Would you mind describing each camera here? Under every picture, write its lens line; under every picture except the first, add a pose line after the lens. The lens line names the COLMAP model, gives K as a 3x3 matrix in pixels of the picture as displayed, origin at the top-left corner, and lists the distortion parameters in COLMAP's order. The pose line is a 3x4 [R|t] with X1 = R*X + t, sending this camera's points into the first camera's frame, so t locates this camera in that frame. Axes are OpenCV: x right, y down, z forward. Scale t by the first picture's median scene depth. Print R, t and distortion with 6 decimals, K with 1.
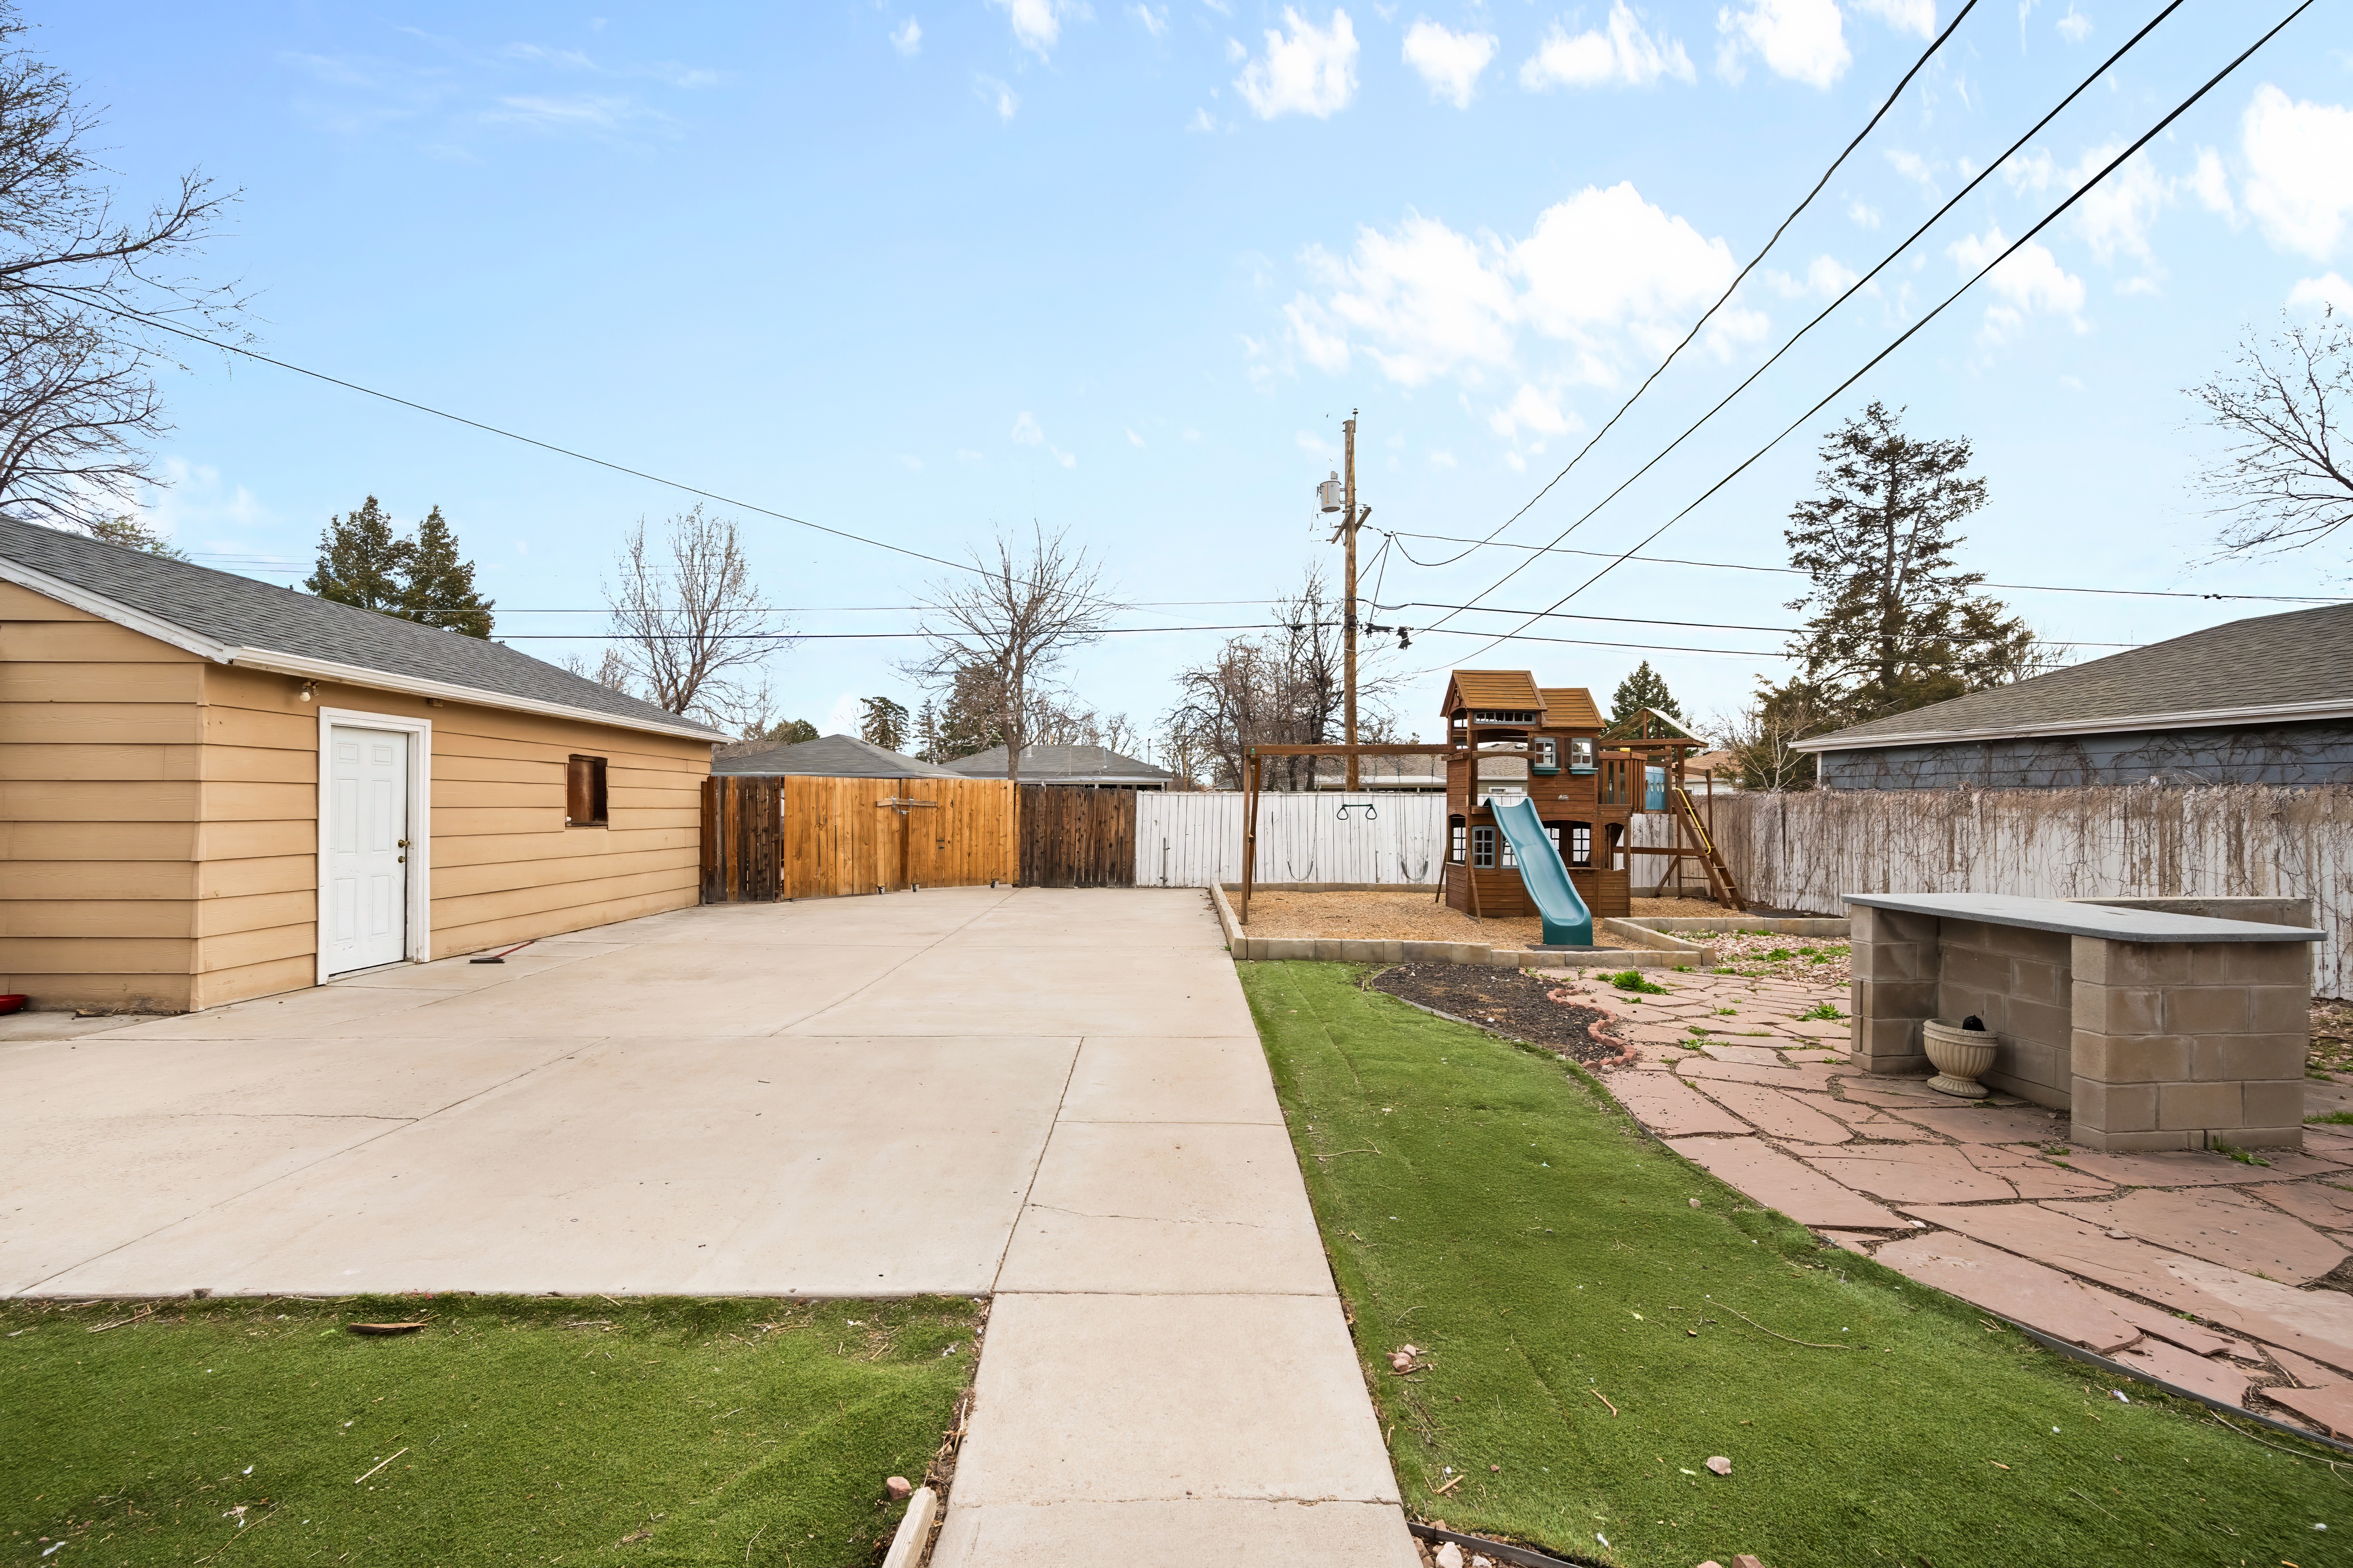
lens RADIAL K [[950.6, 0, 1170.8], [0, 950.6, 789.5], [0, 0, 1]] dist [-0.003106, 0.000175]
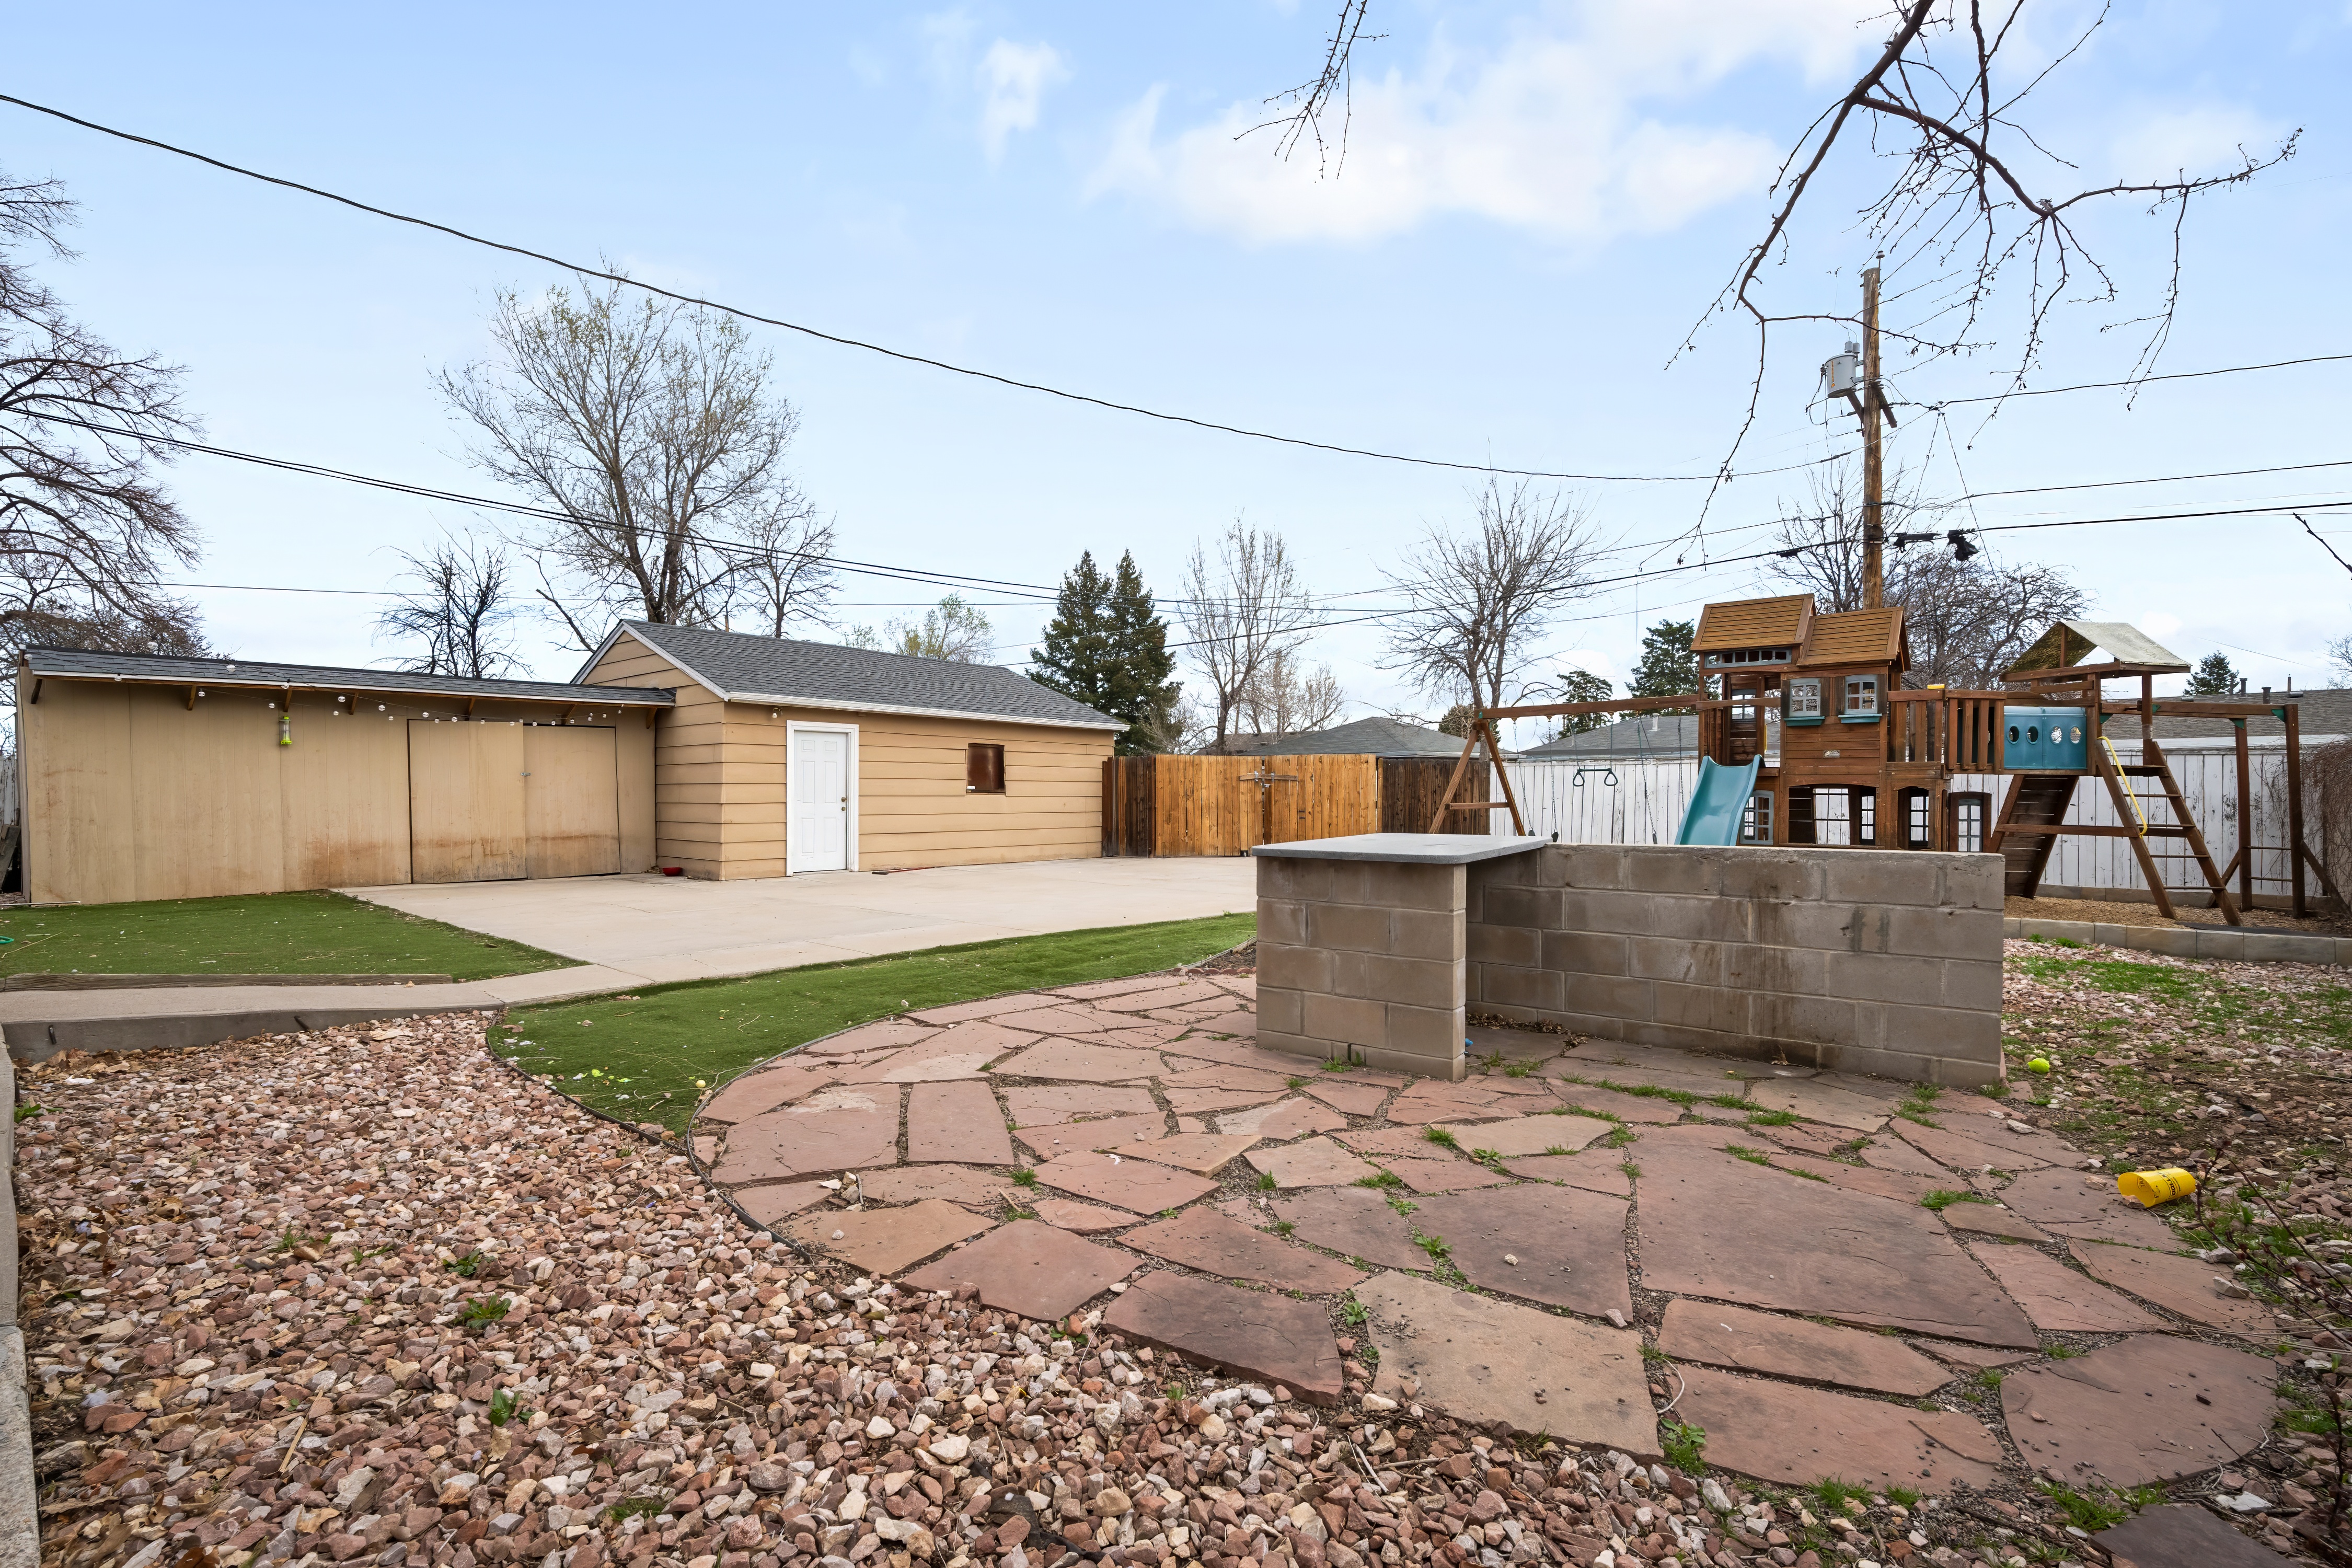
lens RADIAL K [[1055.4, 0, 1176.5], [0, 1055.4, 792.2], [0, 0, 1]] dist [-0.012681, 0.000210]
pose [[0.746415, -0.004036, -0.665468, 0.492278], [0.013910, 0.999858, 0.009538, 0.019760], [0.665335, -0.016376, 0.746365, 0.002804]]
